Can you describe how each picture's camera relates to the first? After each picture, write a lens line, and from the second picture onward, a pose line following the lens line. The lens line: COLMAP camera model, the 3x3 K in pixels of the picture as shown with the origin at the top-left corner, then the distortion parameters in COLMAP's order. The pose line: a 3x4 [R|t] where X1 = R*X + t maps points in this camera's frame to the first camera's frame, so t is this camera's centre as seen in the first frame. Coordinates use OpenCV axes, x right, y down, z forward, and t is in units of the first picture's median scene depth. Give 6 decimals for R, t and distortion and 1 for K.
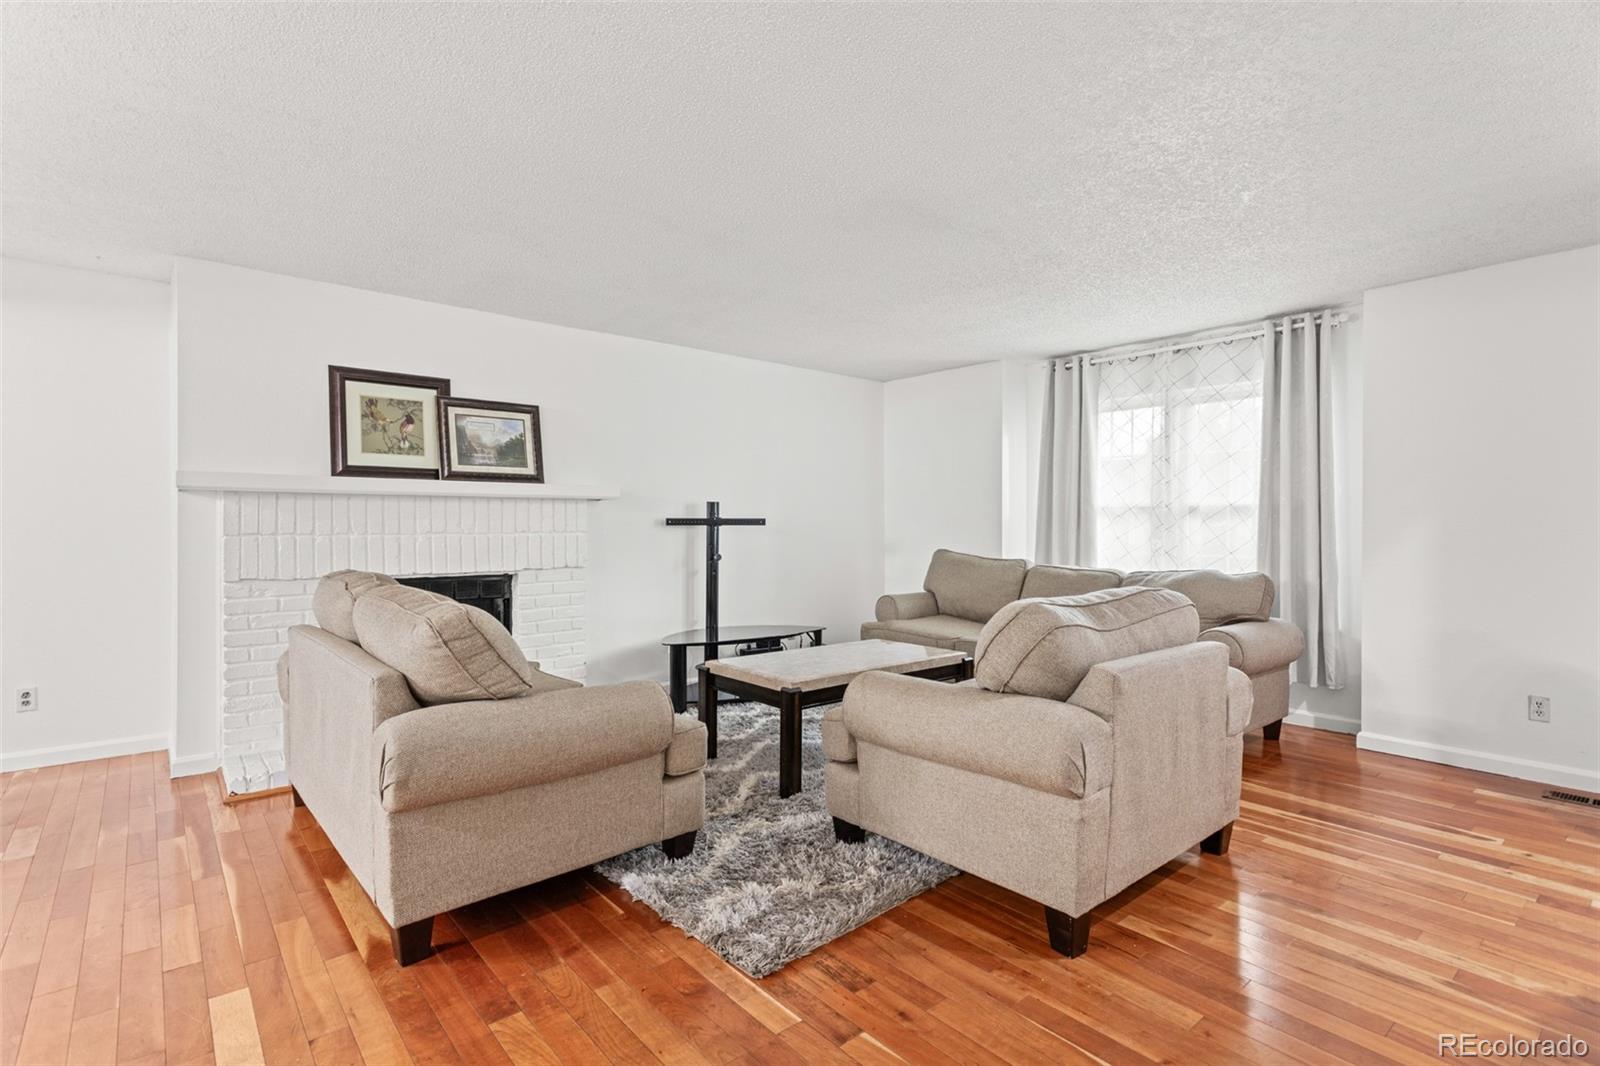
lens RADIAL K [[782.3, 0, 800.4], [0, 782.3, 540.2], [0, 0, 1]] dist [0.006571, -0.000492]
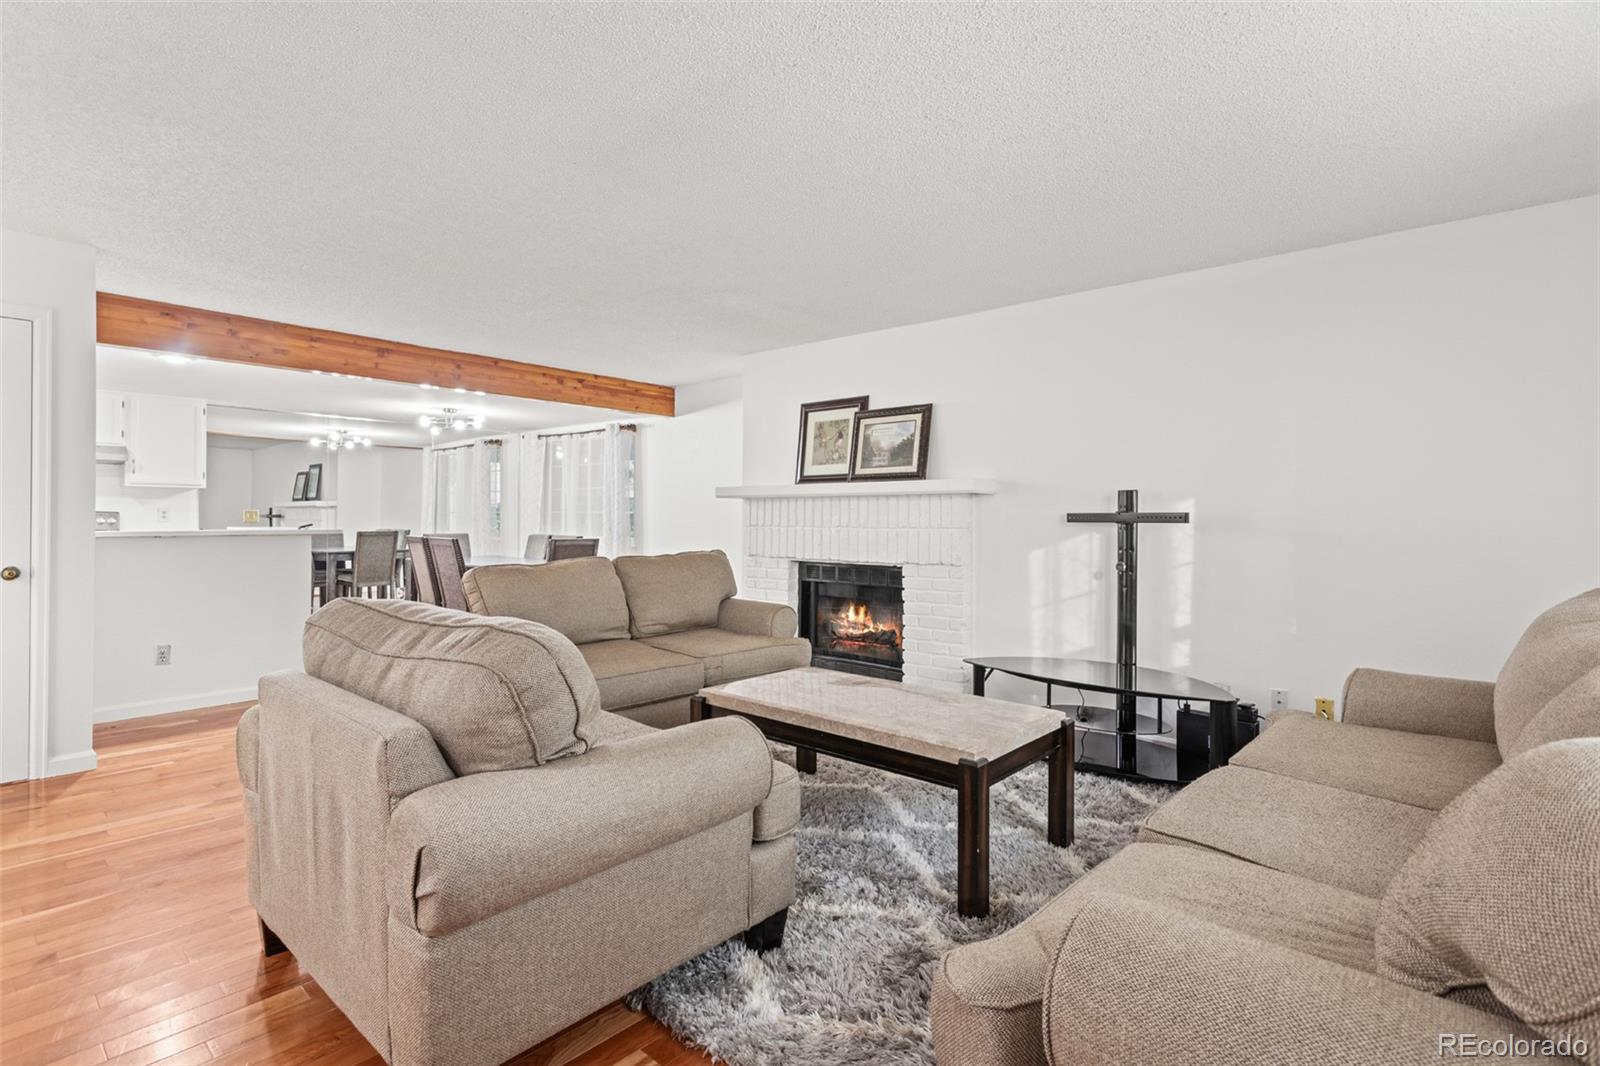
lens RADIAL K [[782.3, 0, 804.0], [0, 782.3, 528.1], [0, 0, 1]] dist [0.006571, -0.000492]
pose [[0.146099, 0.016615, -0.989130, 0.694897], [-0.021415, 0.999678, 0.013629, -0.021375], [0.989038, 0.019191, 0.146408, 0.738101]]
